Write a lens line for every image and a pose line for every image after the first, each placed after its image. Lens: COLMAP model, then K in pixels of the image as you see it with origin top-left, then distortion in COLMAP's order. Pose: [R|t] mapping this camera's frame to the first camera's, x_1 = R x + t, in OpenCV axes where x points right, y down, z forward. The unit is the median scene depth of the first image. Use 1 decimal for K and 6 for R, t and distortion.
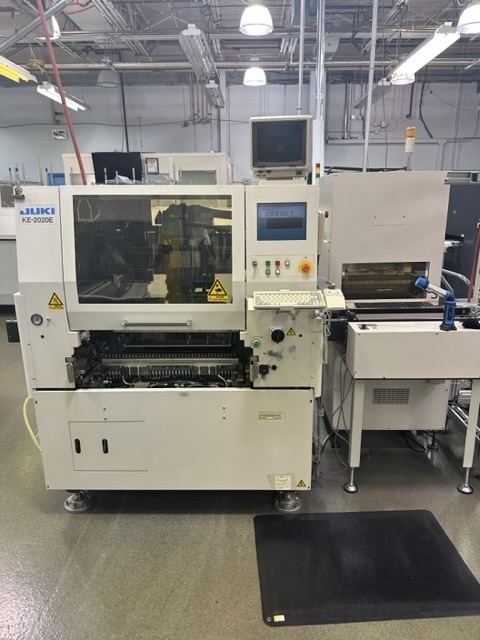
lens RADIAL K [[445.4, 0, 240.0], [0, 445.4, 320.0], [0, 0, 1]] dist [0.006563, -0.004951]
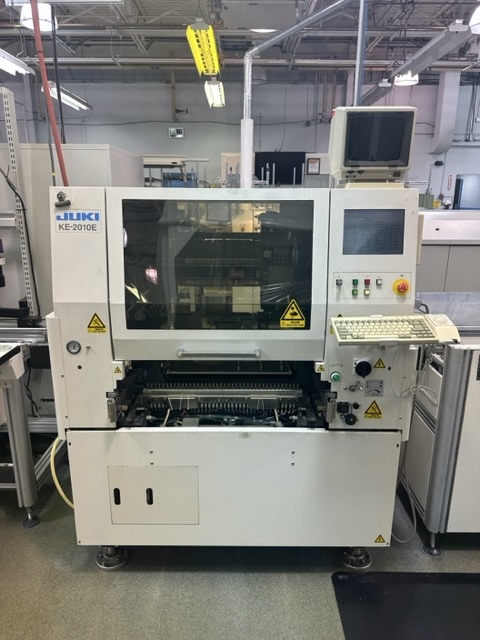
lens RADIAL K [[450.3, 0, 240.0], [0, 450.3, 320.0], [0, 0, 1]] dist [0.004801, 0.003373]
pose [[0.999873, 0.008726, 0.013317, -0.156848], [-0.008693, 0.999959, -0.002531, -0.051352], [-0.013338, 0.002415, 0.999908, 0.157401]]
